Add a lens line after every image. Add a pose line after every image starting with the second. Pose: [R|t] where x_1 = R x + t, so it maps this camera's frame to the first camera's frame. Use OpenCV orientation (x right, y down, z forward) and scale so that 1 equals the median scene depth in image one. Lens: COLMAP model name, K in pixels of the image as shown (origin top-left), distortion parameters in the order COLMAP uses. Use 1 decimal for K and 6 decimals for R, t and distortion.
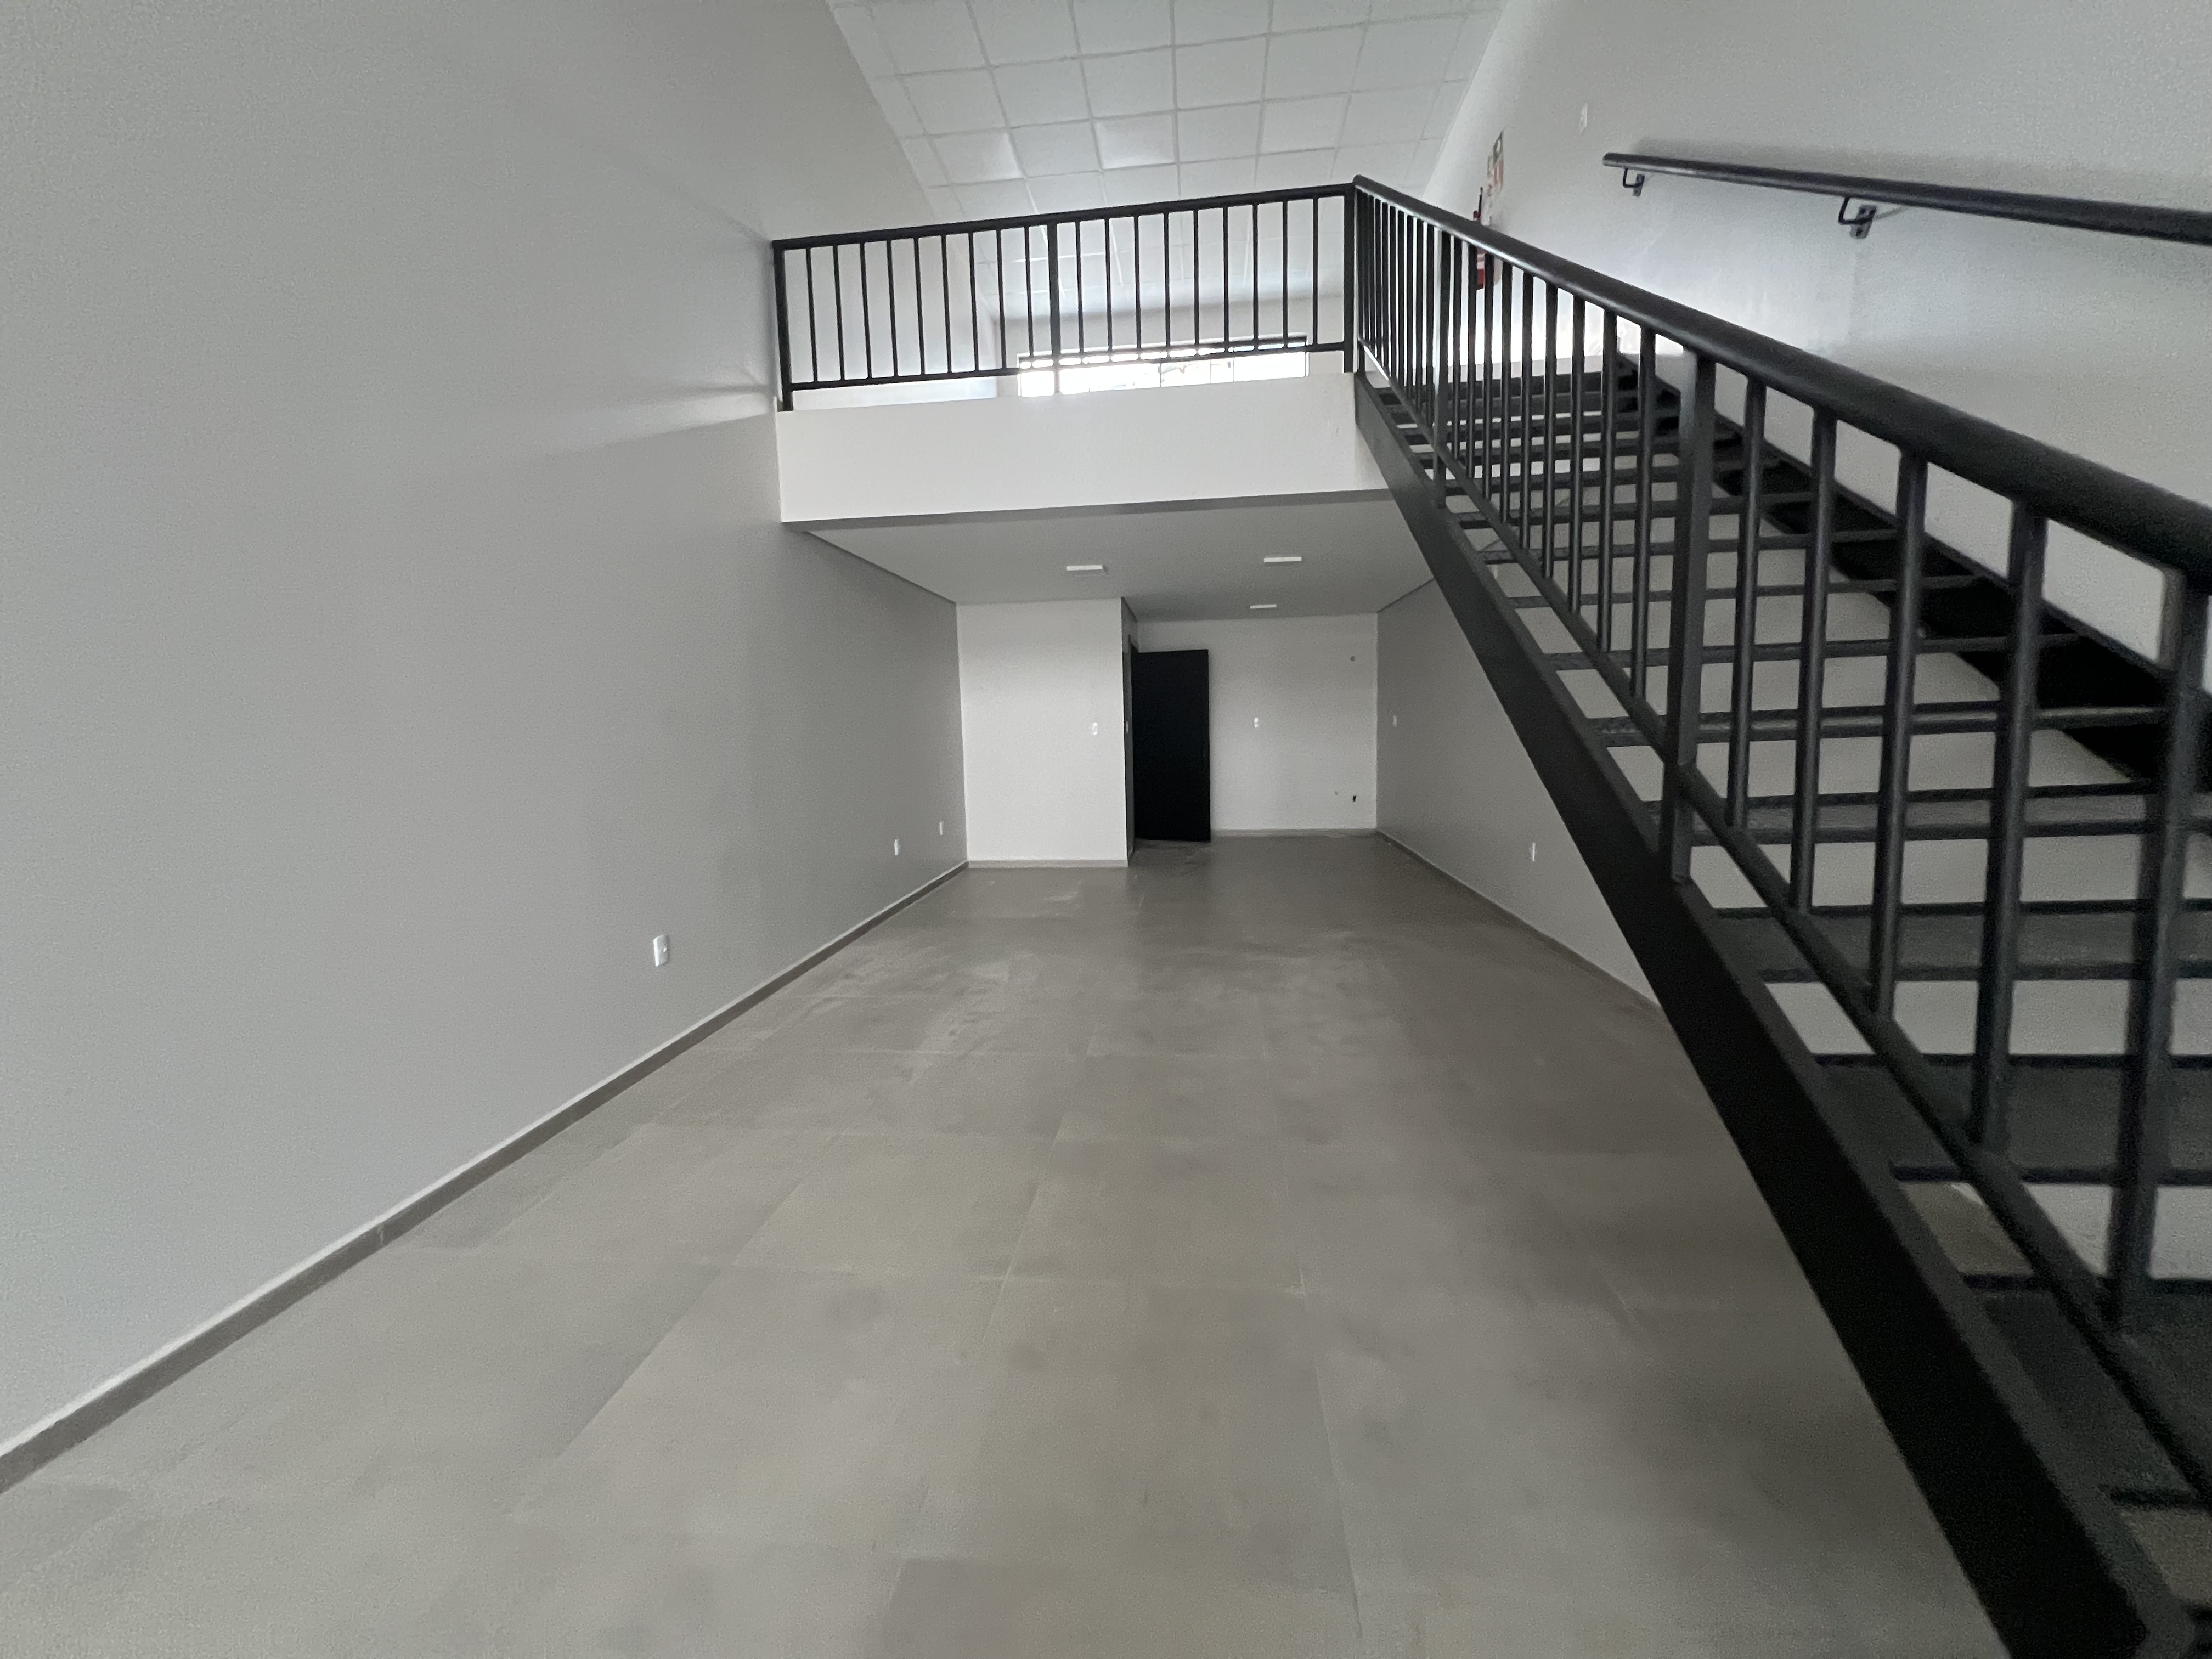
lens RADIAL K [[886.1, 0, 1106.0], [0, 886.1, 829.5], [0, 0, 1]] dist [-0.000615, -0.000011]
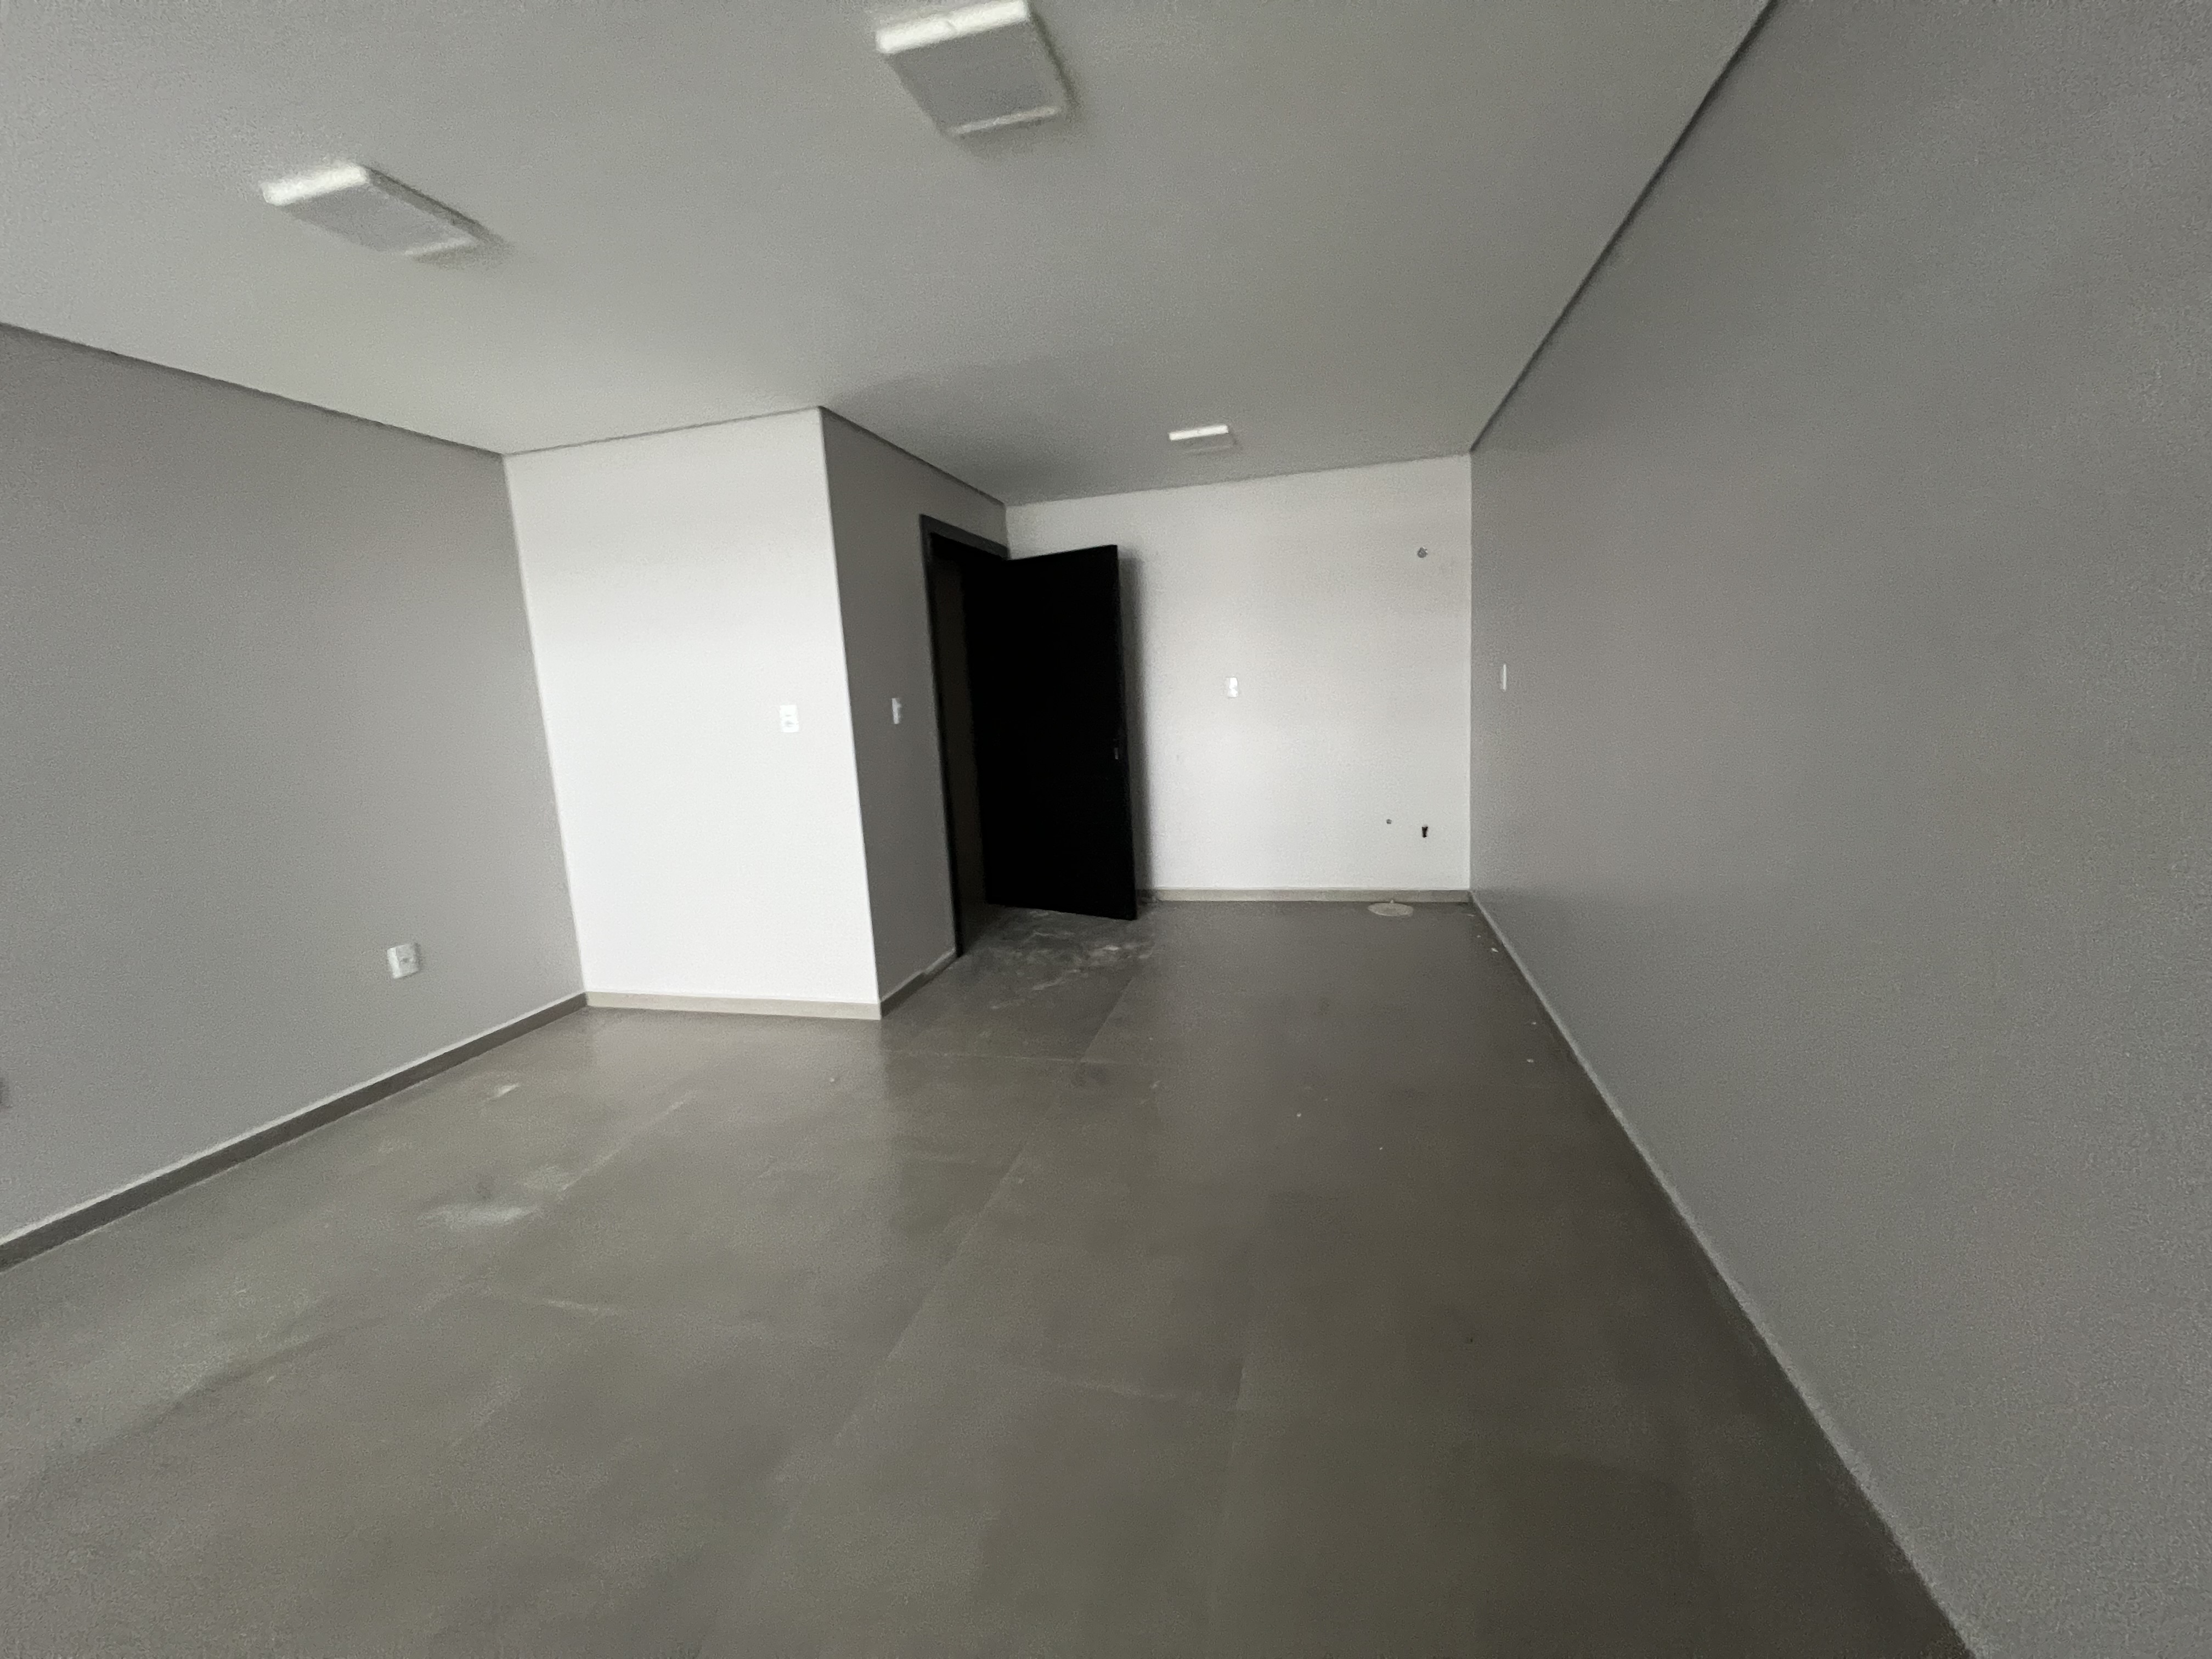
lens RADIAL K [[886.1, 0, 1106.0], [0, 886.1, 829.5], [0, 0, 1]] dist [-0.000615, -0.000011]
pose [[0.991245, -0.012209, -0.131468, 0.201111], [0.017843, 0.998968, 0.041766, -0.073423], [0.130822, -0.043747, 0.990440, 0.573622]]
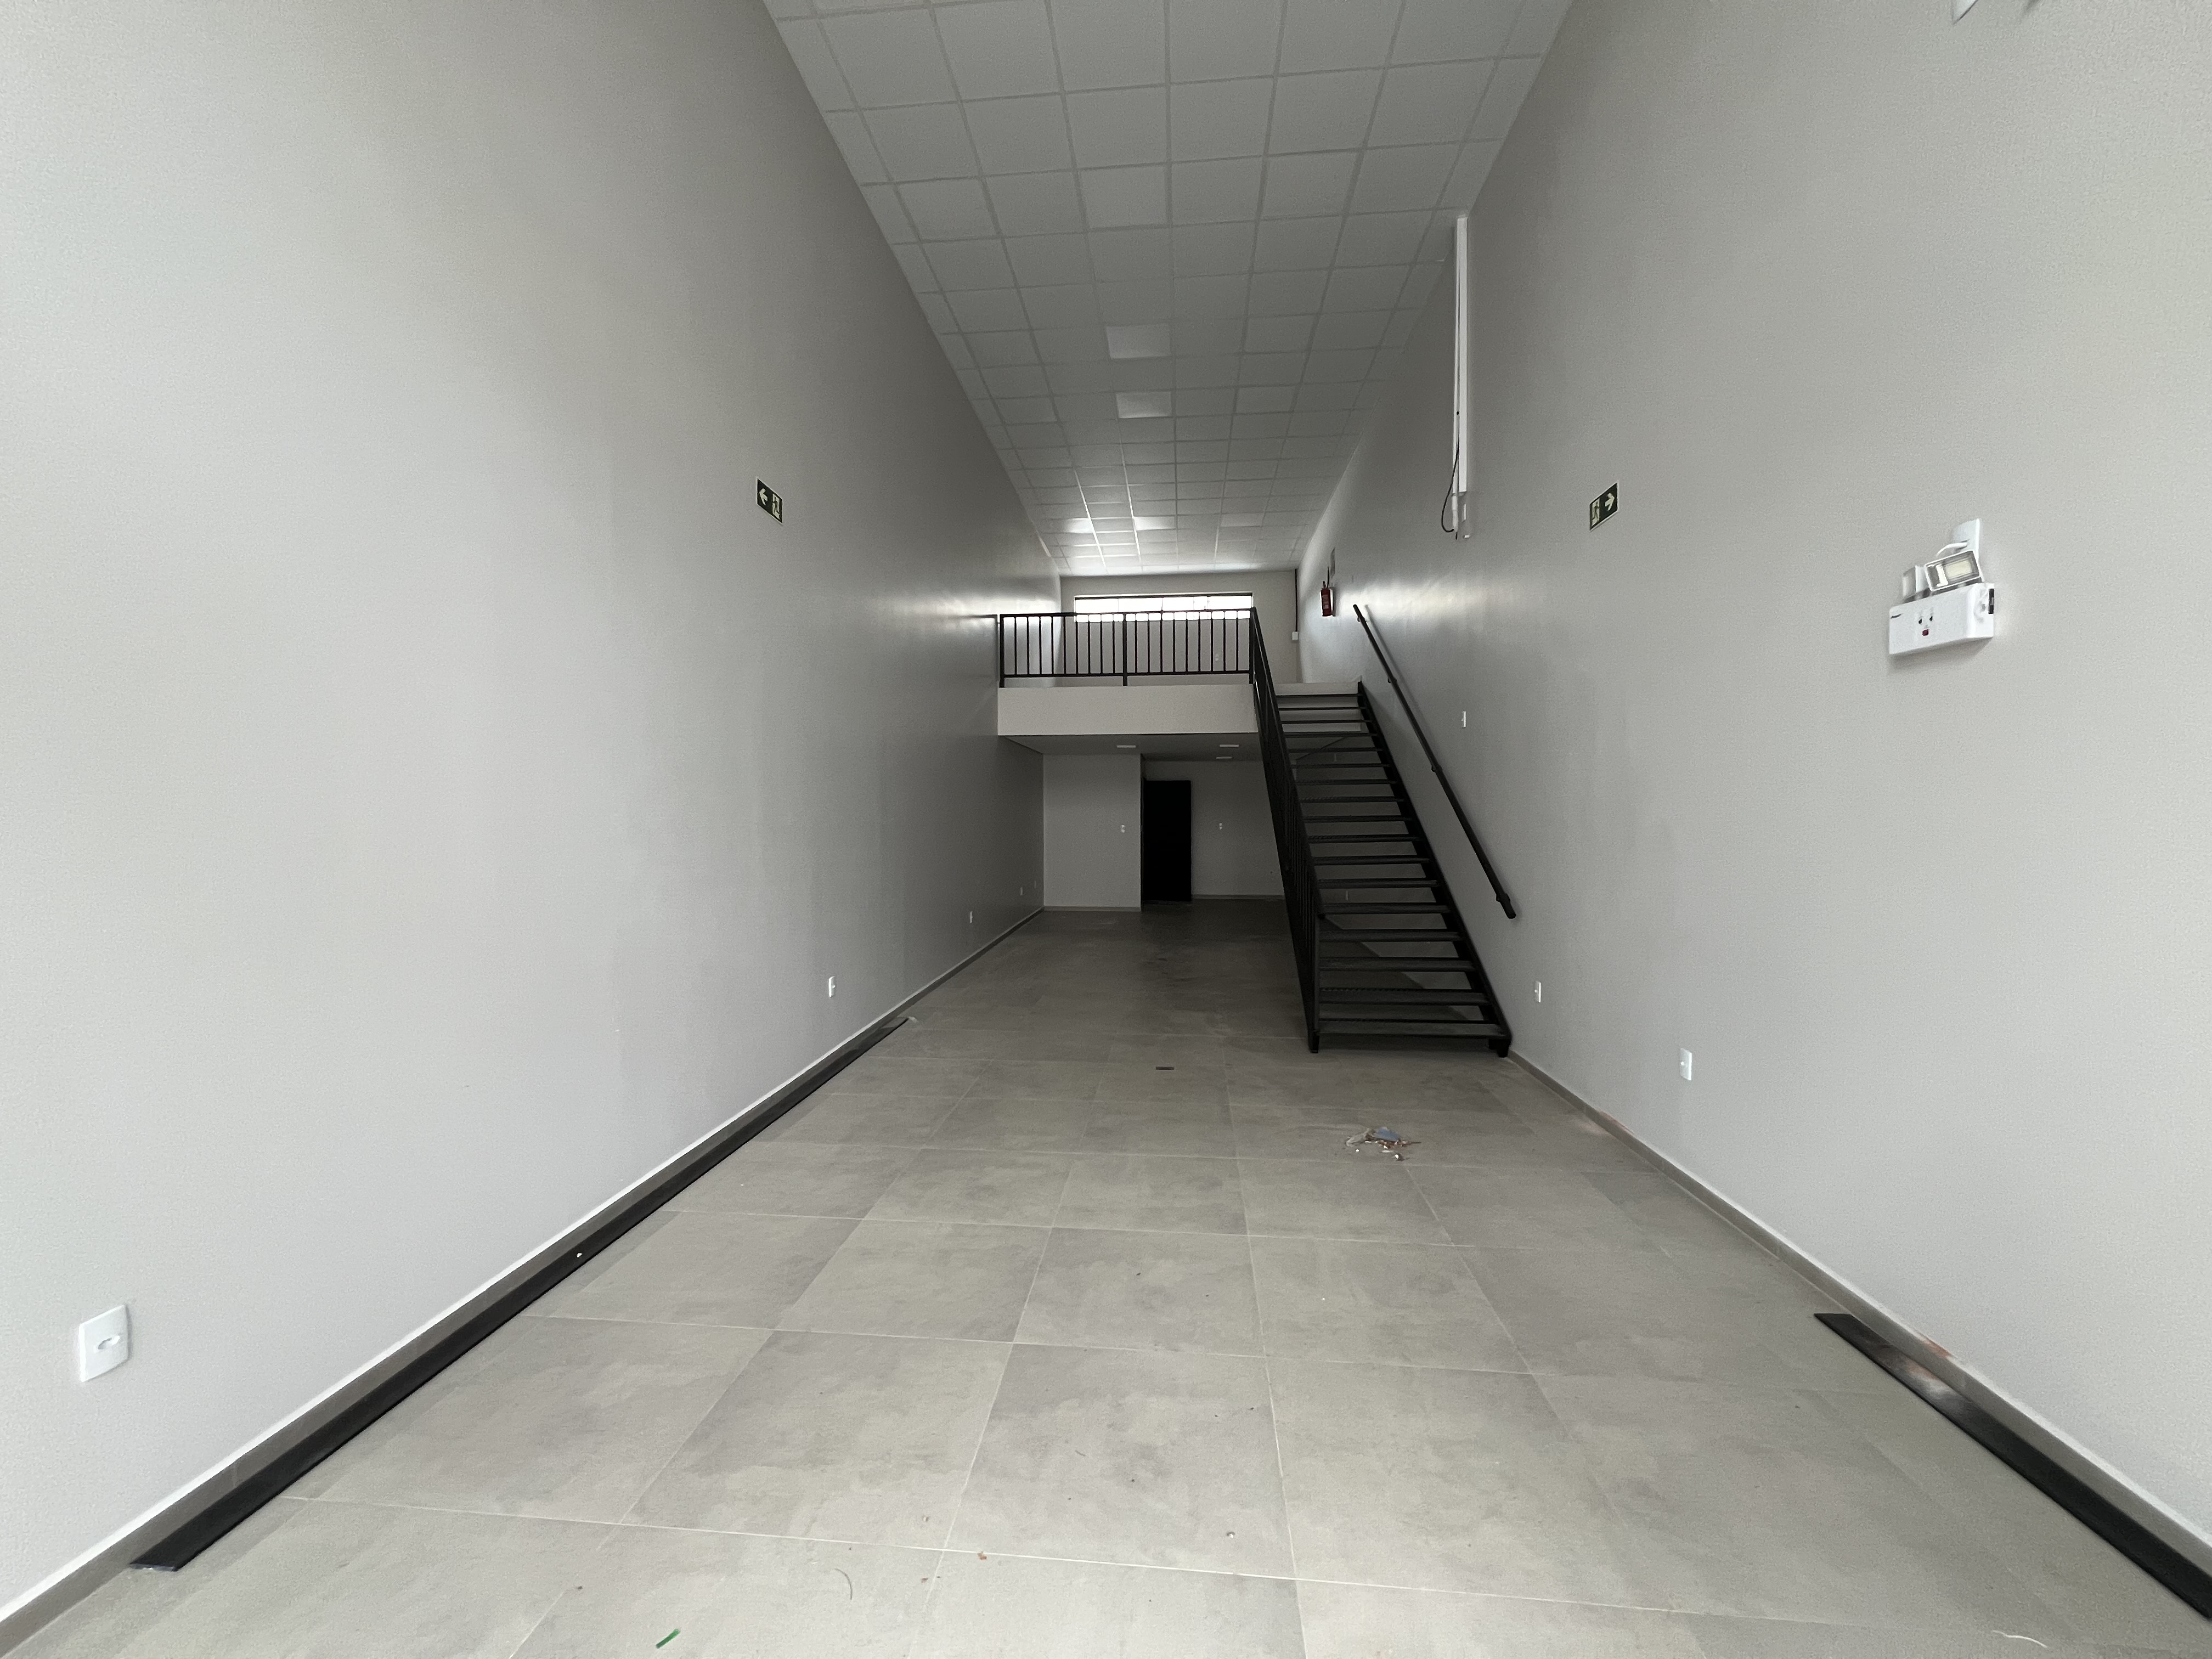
lens RADIAL K [[886.1, 0, 1106.0], [0, 886.1, 829.5], [0, 0, 1]] dist [-0.000615, -0.000011]
pose [[0.999654, 0.021517, 0.015111, -0.069719], [-0.019825, 0.994341, -0.104373, 0.061485], [-0.017272, 0.104037, 0.994423, -0.653136]]
